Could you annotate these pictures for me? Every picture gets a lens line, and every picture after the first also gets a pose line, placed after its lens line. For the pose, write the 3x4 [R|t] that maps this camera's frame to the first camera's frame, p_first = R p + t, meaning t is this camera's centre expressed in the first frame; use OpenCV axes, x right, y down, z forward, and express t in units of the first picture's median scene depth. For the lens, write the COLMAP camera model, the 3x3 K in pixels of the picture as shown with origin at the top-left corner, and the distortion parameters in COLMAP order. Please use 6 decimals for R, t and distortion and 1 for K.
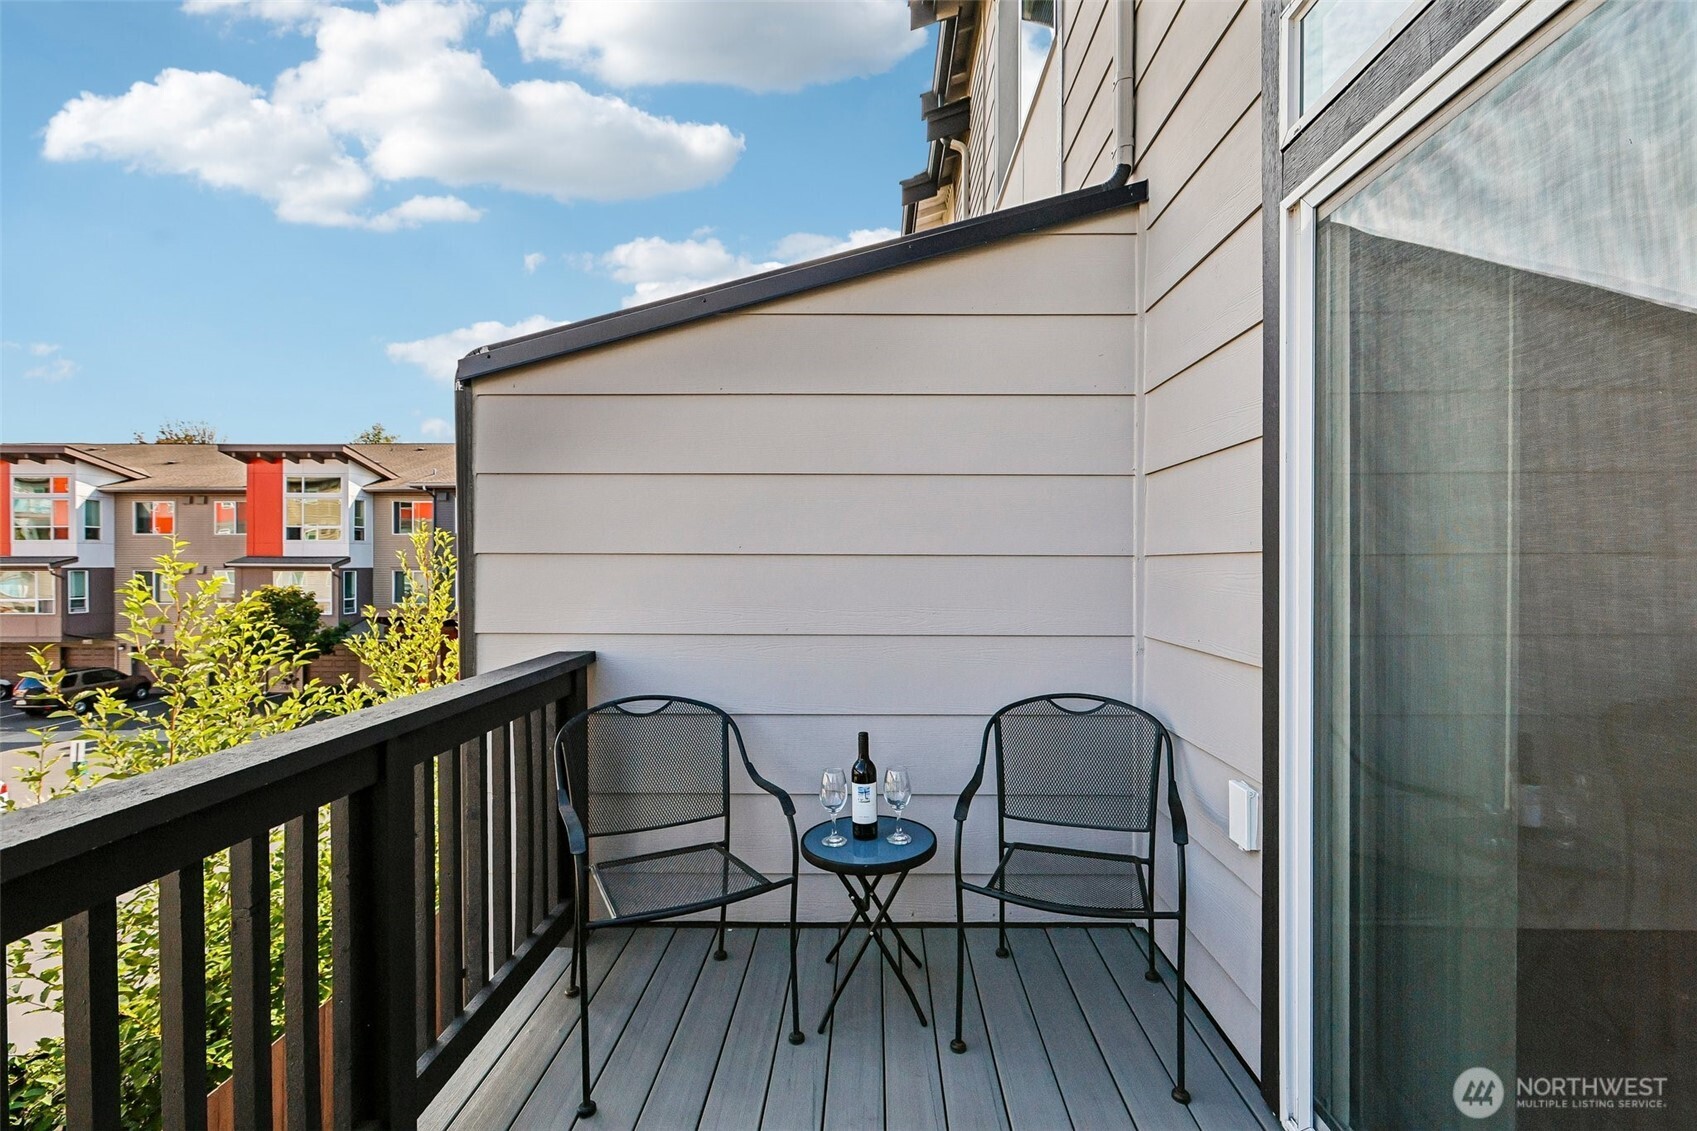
lens RADIAL K [[755.0, 0, 851.9], [0, 755.0, 563.3], [0, 0, 1]] dist [0.001284, 0.000252]
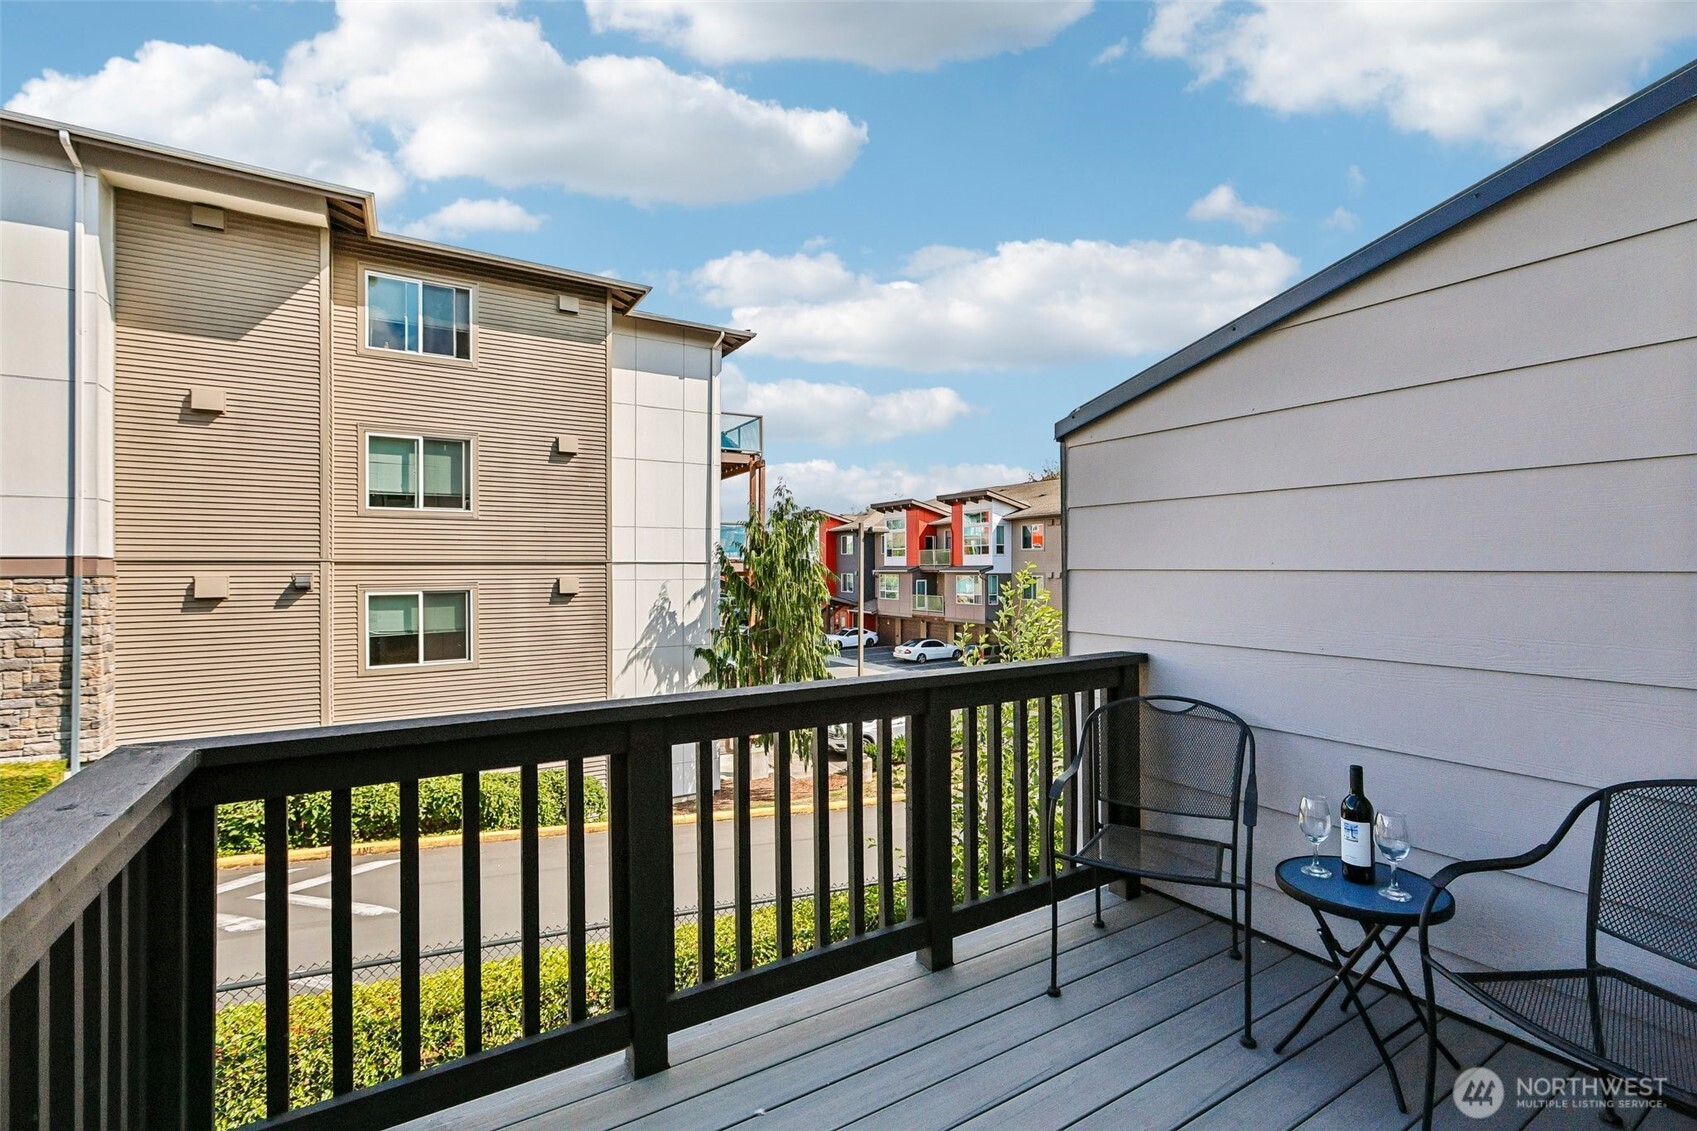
lens RADIAL K [[755.0, 0, 858.8], [0, 755.0, 570.8], [0, 0, 1]] dist [0.001284, 0.000252]
pose [[0.541723, 0.017423, -0.840377, 0.453871], [-0.023550, 0.999707, 0.005546, -0.002816], [0.840227, 0.016786, 0.541975, -0.007888]]
